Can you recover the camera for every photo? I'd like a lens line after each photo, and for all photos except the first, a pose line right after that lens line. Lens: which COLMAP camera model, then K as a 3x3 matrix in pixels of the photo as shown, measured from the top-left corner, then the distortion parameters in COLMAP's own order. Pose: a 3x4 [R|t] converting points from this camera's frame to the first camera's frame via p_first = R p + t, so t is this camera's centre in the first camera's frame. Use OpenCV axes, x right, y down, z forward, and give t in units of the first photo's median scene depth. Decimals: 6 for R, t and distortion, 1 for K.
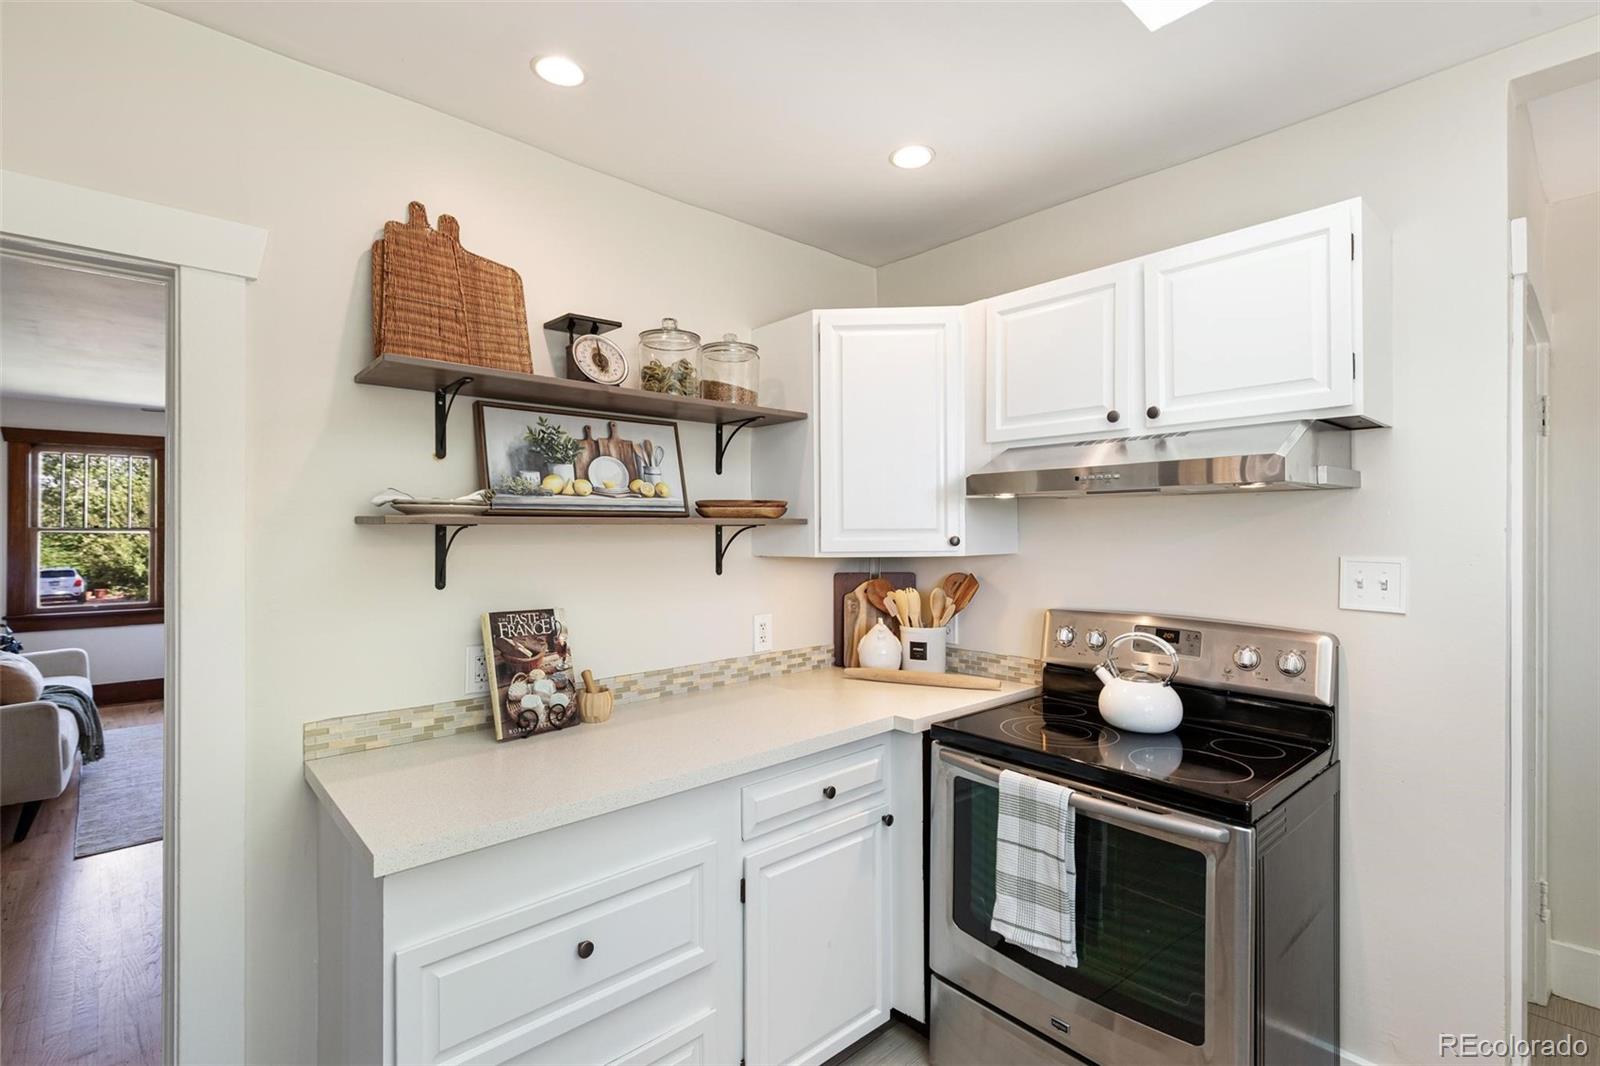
lens RADIAL K [[734.8, 0, 800.0], [0, 734.8, 533.0], [0, 0, 1]] dist [0.002398, 0.000067]
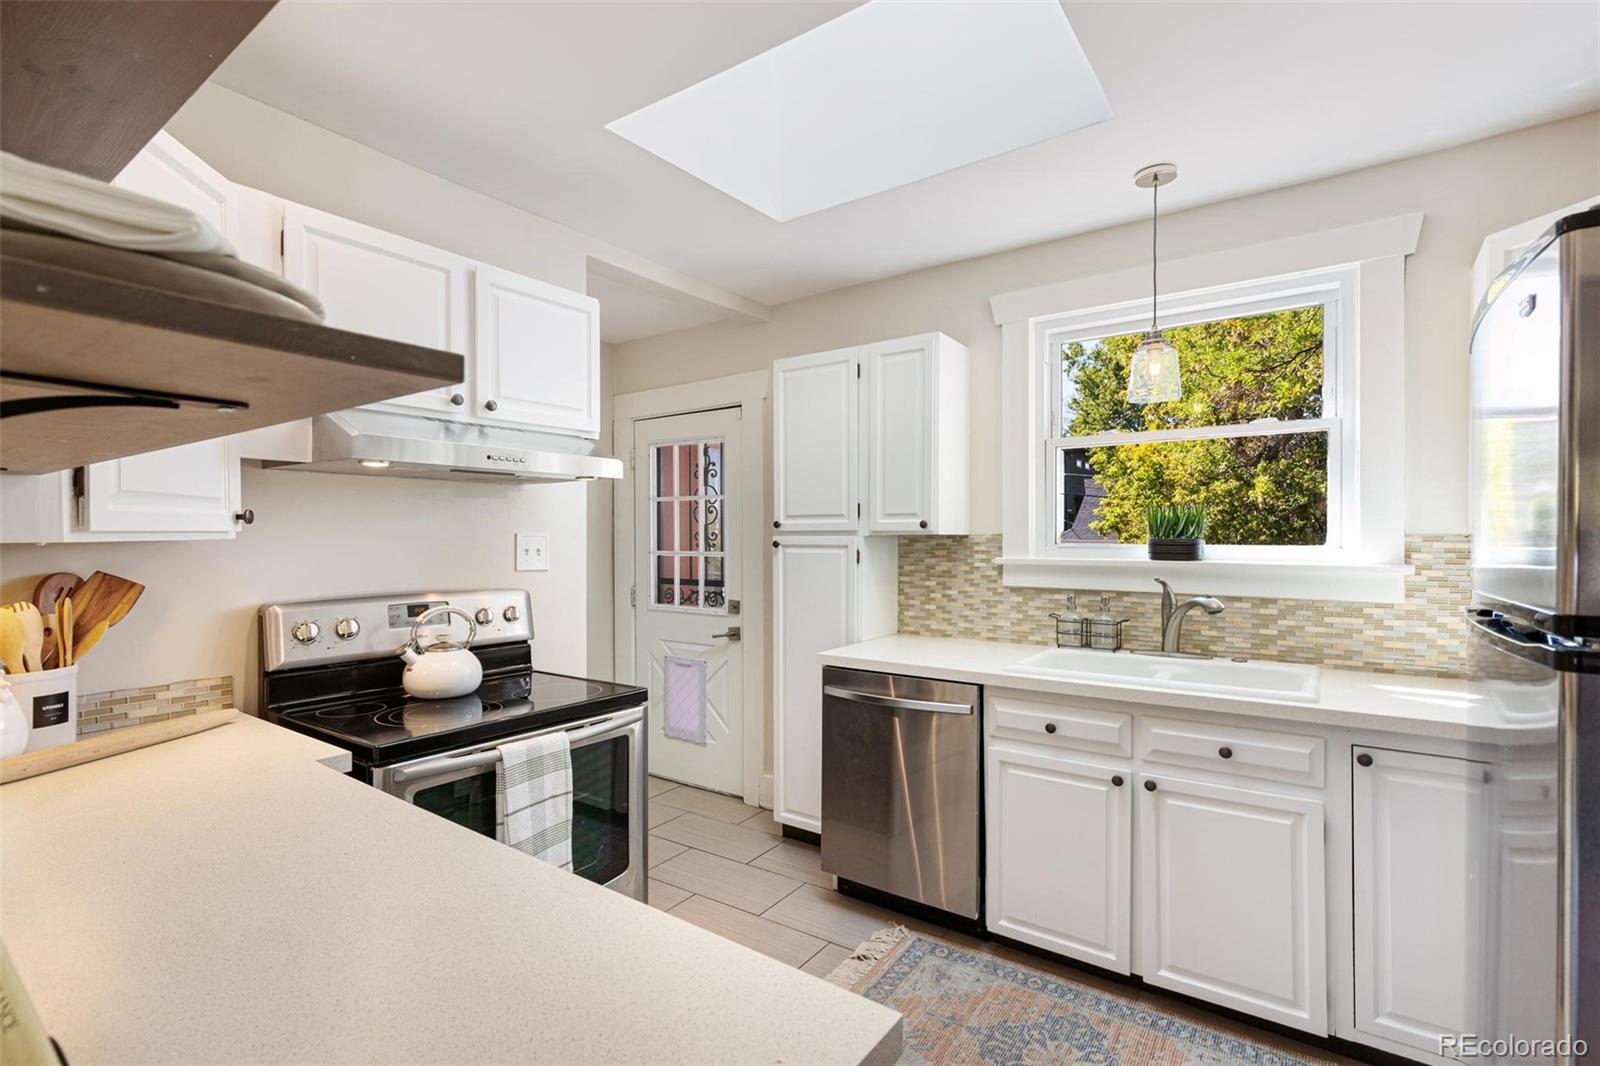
lens RADIAL K [[759.7, 0, 819.8], [0, 759.7, 539.0], [0, 0, 1]] dist [0.002283, -0.000008]
pose [[-0.237462, -0.004574, 0.971386, -0.700078], [0.003696, 0.999977, 0.005612, 0.033691], [-0.971390, 0.004922, -0.237440, 0.706683]]
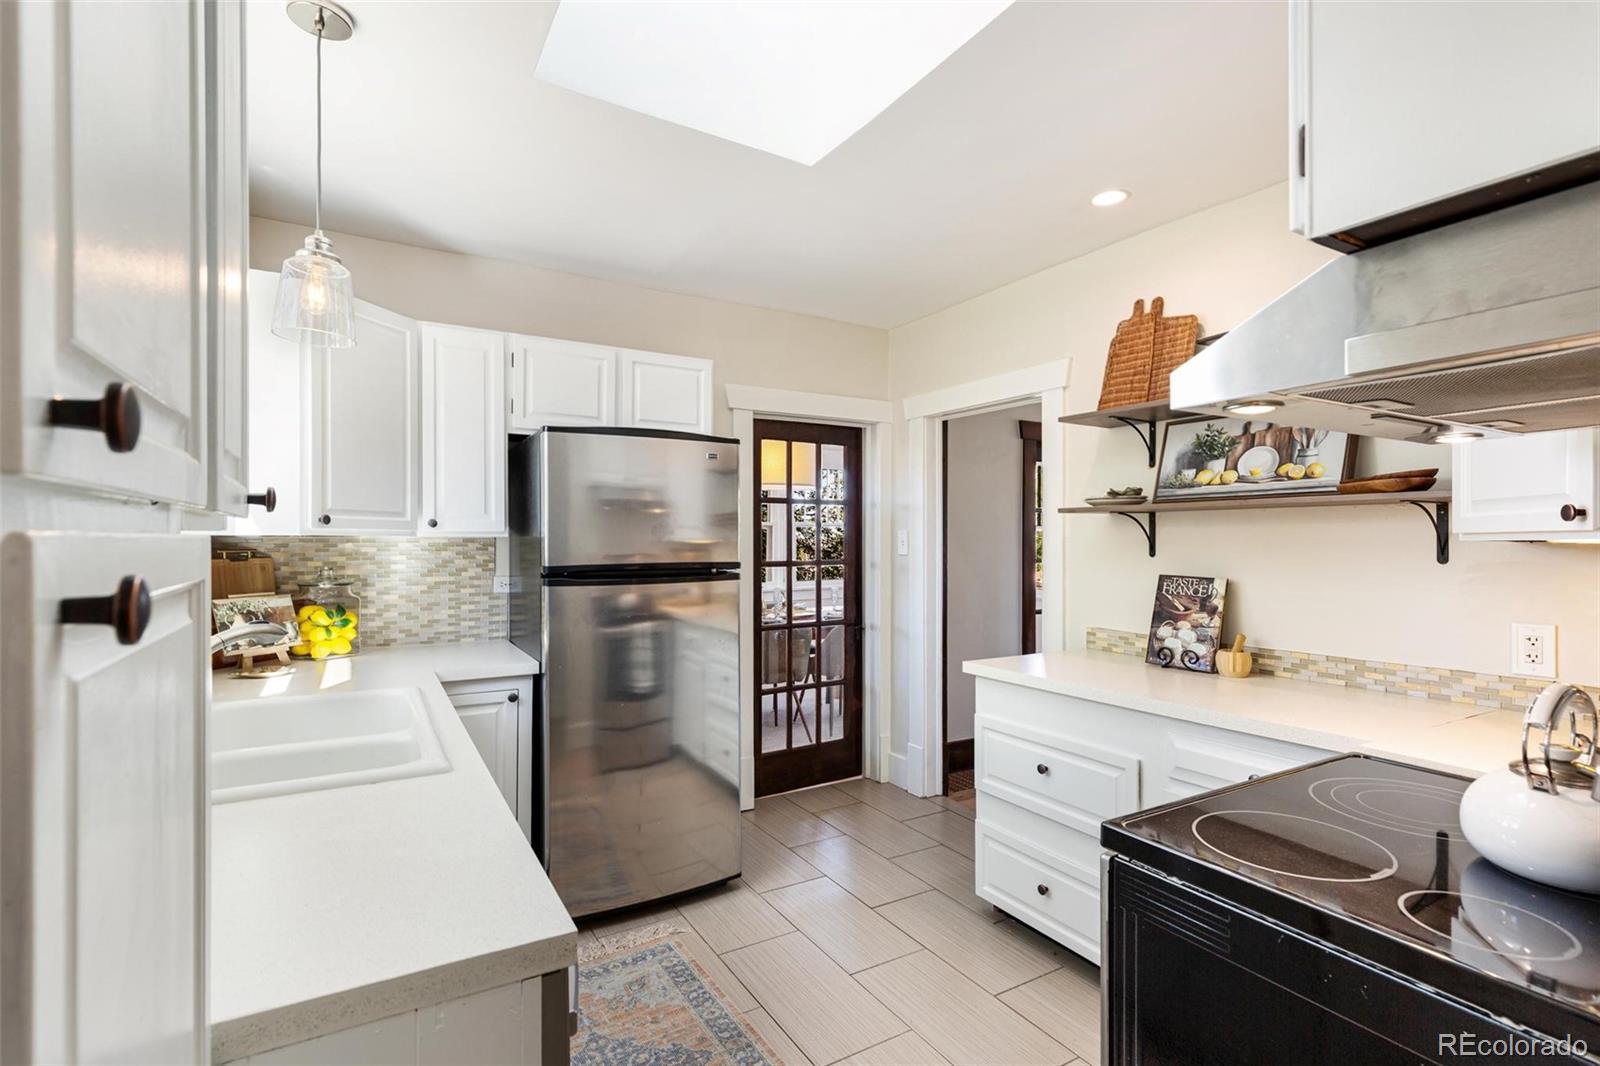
lens RADIAL K [[759.7, 0, 819.8], [0, 759.7, 539.0], [0, 0, 1]] dist [0.002283, -0.000008]
pose [[-0.183275, 0.002129, -0.983059, 1.055462], [-0.003220, 0.999991, 0.002766, 0.037092], [0.983056, 0.003672, -0.183266, 0.595210]]
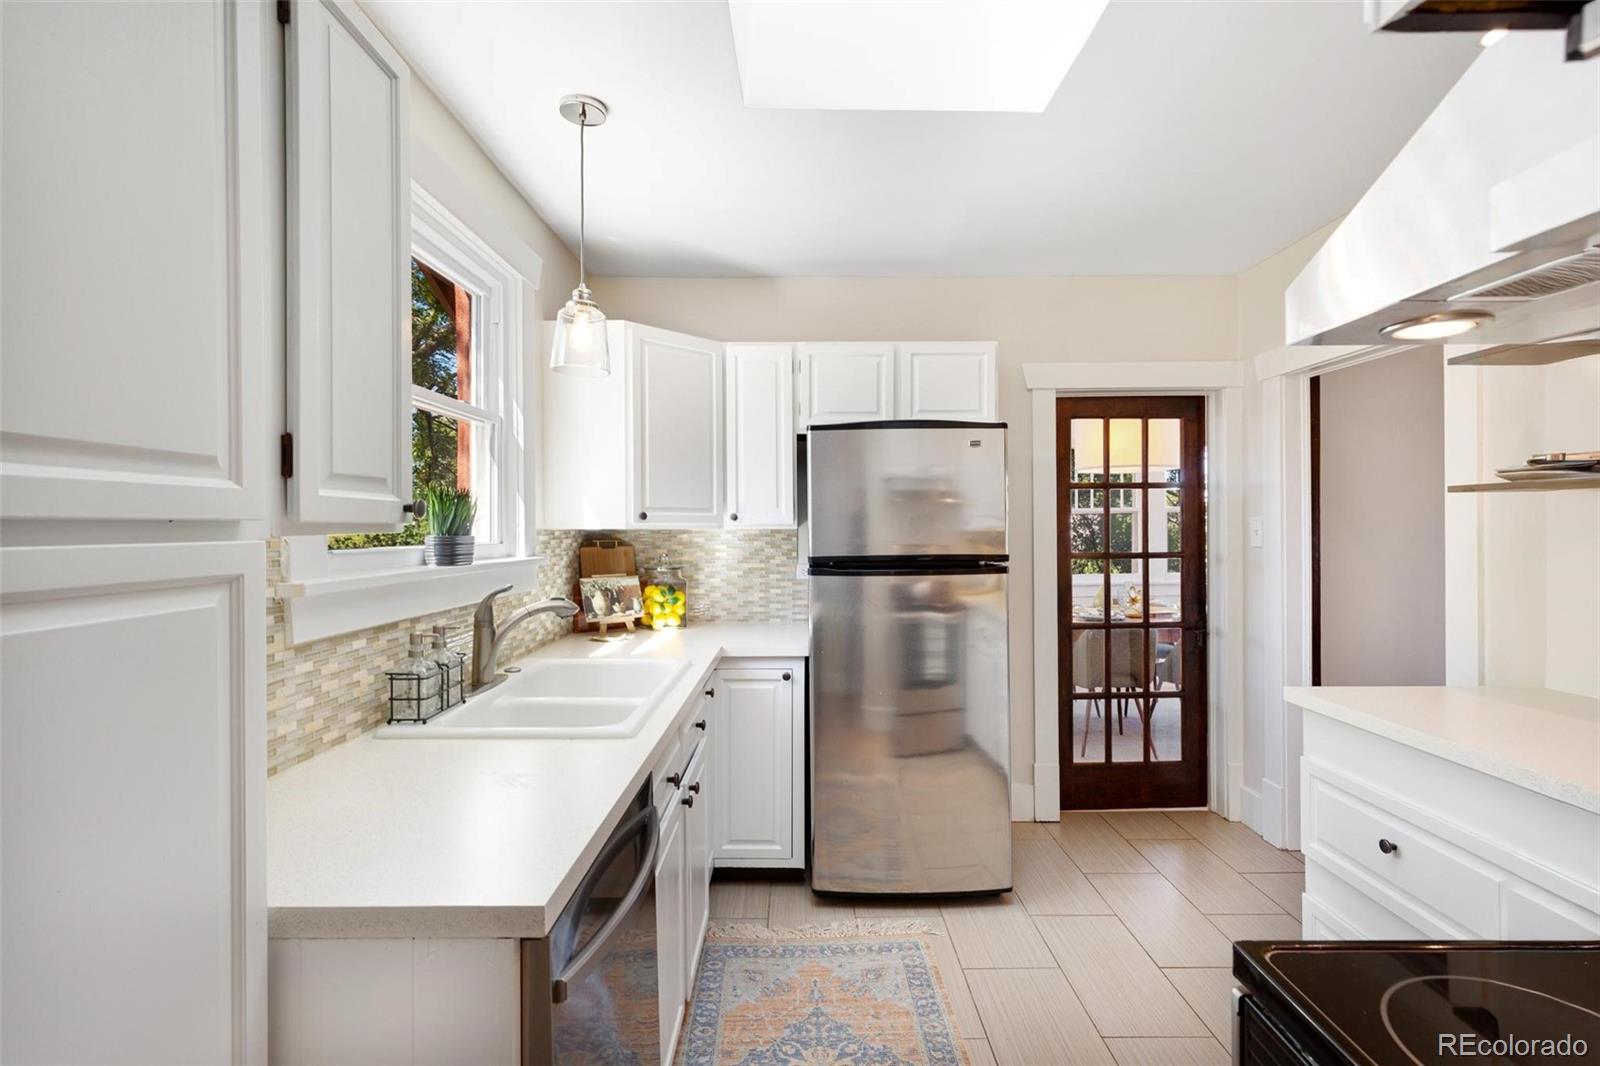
lens RADIAL K [[751.1, 0, 804.3], [0, 751.1, 526.1], [0, 0, 1]] dist [0.001613, -0.000450]
pose [[-0.664796, 0.005933, -0.747002, 0.898712], [0.004703, 0.999982, 0.003756, 0.028095], [0.747010, -0.001016, -0.664812, 0.797746]]
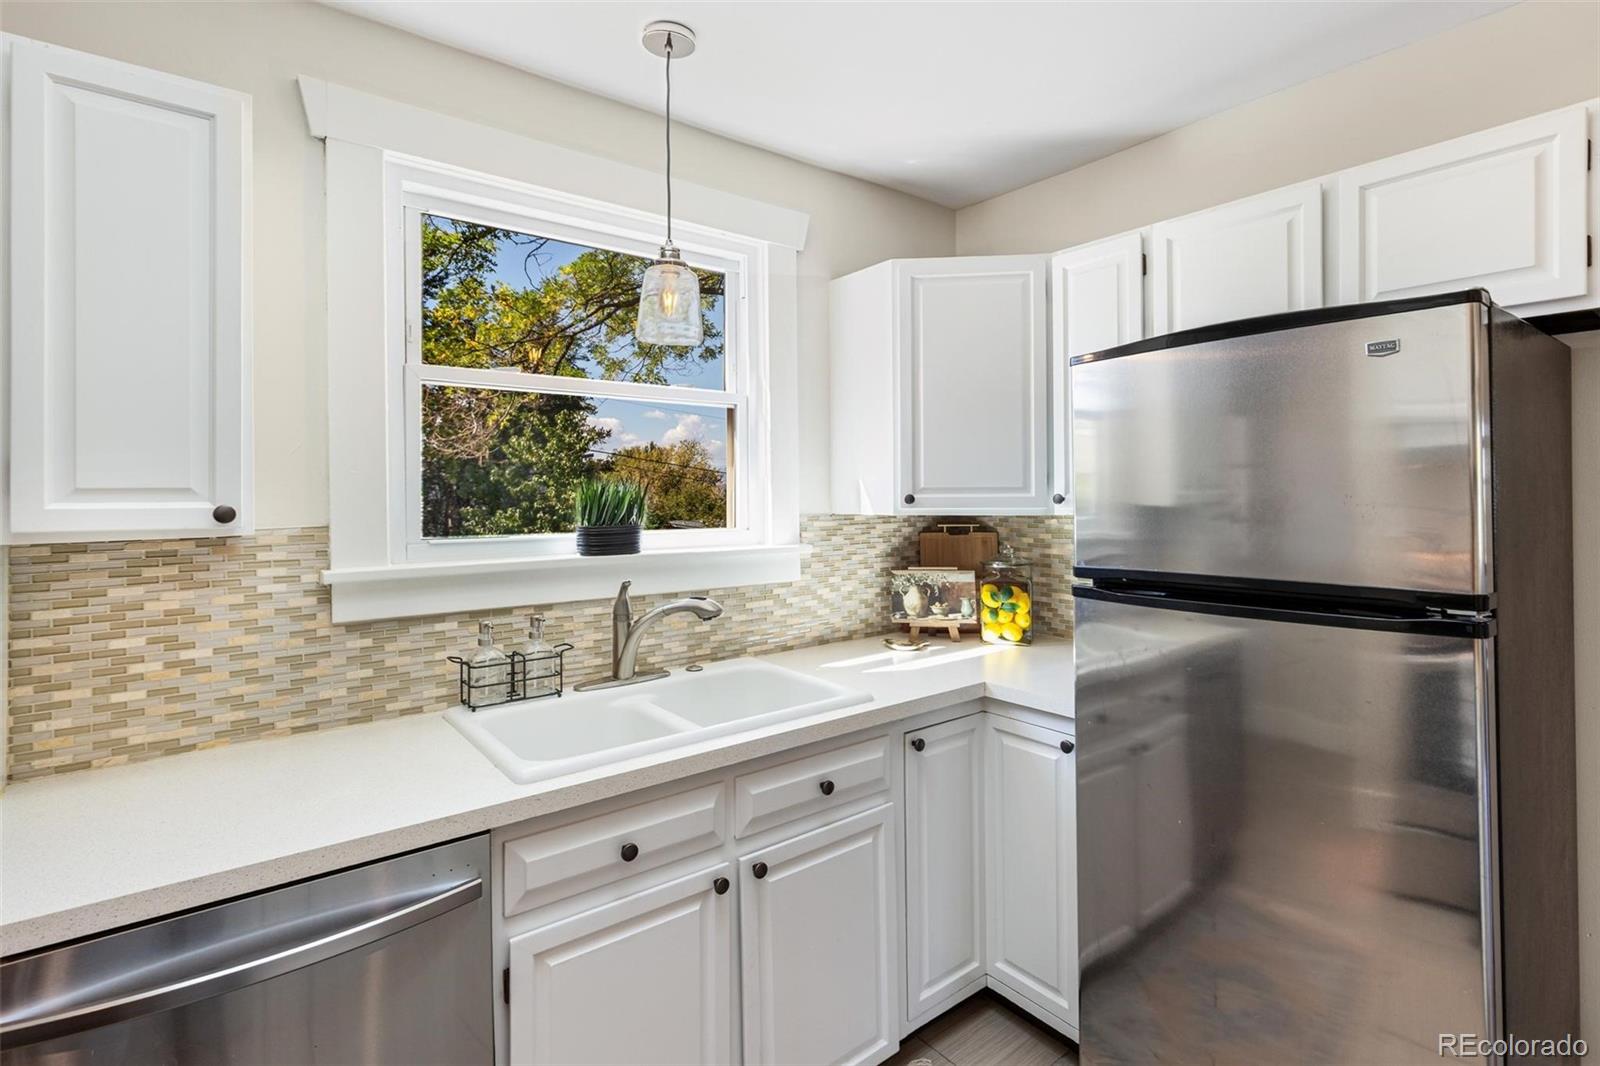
lens RADIAL K [[764.2, 0, 809.6], [0, 764.2, 489.3], [0, 0, 1]] dist [0.002349, 0.000694]
pose [[-0.998495, 0.009290, 0.054053, 0.135988], [0.009122, 0.999953, -0.003348, 0.000457], [-0.054081, -0.002850, -0.998532, 0.784789]]
